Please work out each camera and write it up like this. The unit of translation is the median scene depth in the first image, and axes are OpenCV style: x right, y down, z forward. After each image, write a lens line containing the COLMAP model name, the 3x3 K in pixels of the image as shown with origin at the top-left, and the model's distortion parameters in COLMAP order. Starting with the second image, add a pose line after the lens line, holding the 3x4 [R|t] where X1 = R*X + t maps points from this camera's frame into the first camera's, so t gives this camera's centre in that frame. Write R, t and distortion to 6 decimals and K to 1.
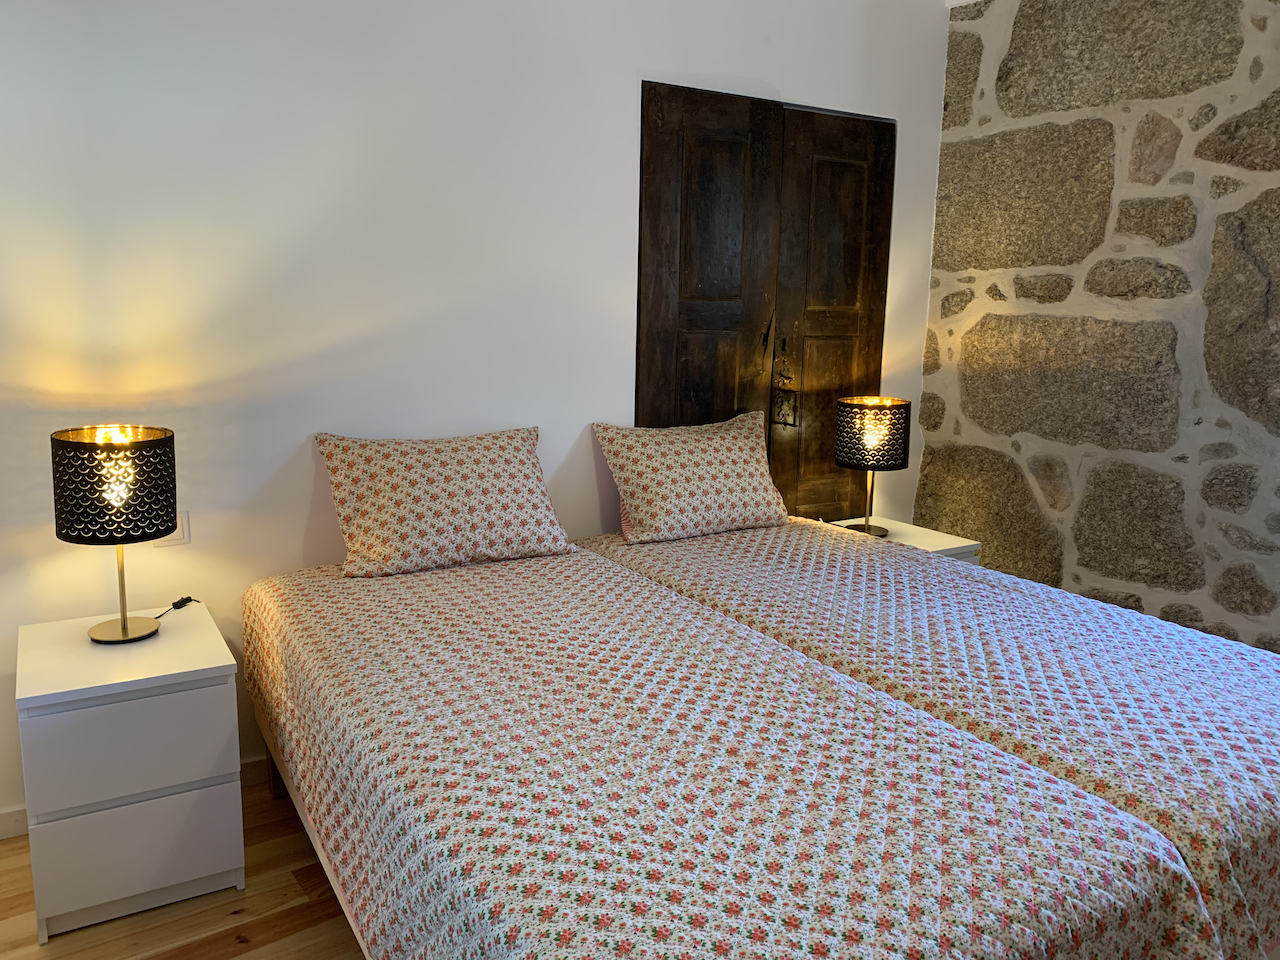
lens RADIAL K [[986.5, 0, 630.7], [0, 986.5, 478.8], [0, 0, 1]] dist [0.010146, -0.006981]
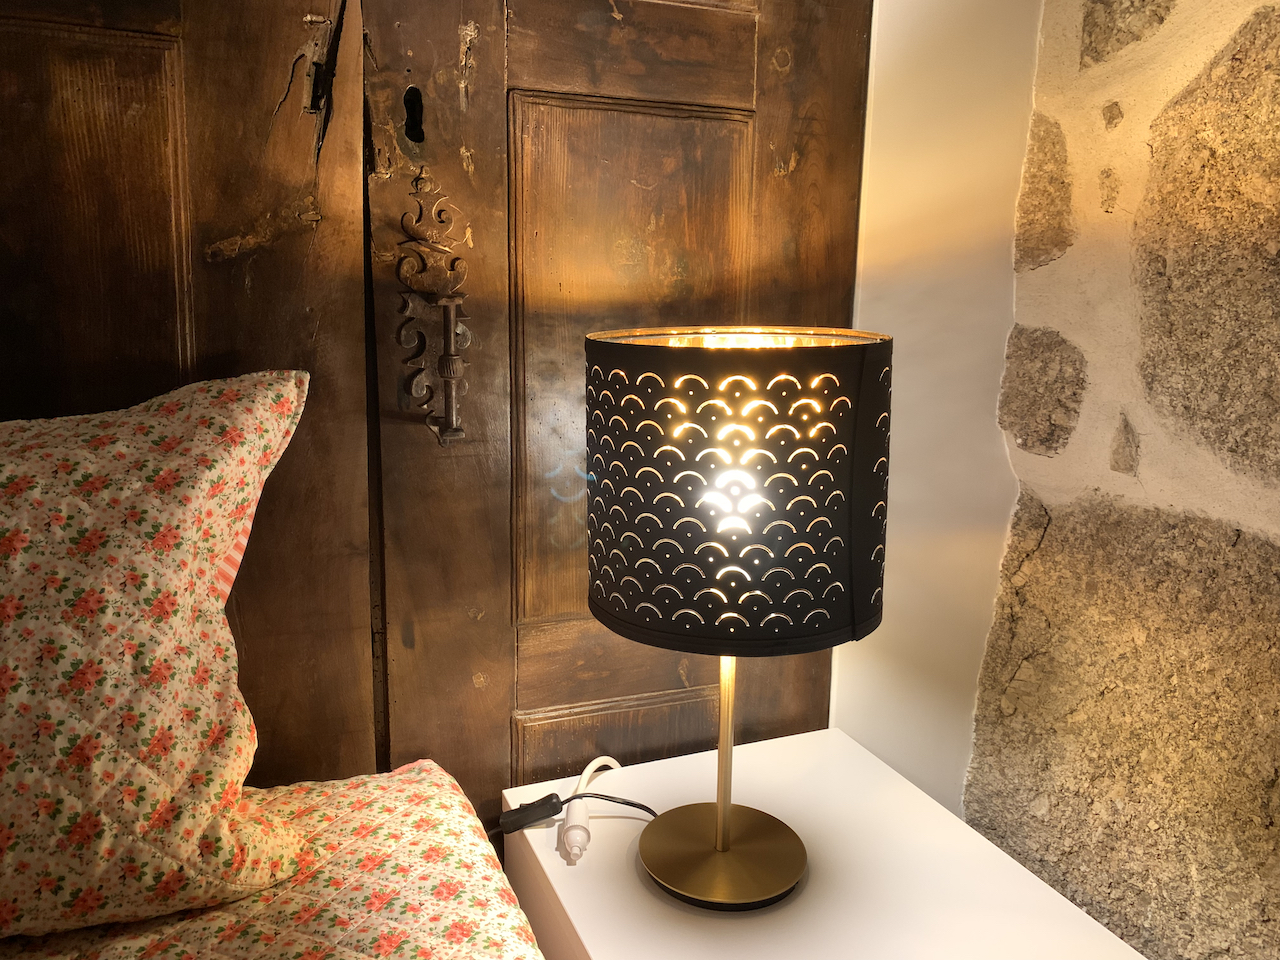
lens RADIAL K [[986.5, 0, 650.9], [0, 986.5, 476.9], [0, 0, 1]] dist [0.010146, -0.006981]
pose [[0.987952, 0.031032, -0.151620, 0.239538], [-0.028898, 0.999450, 0.016262, -0.044136], [0.152041, -0.011685, 0.988305, 0.698467]]
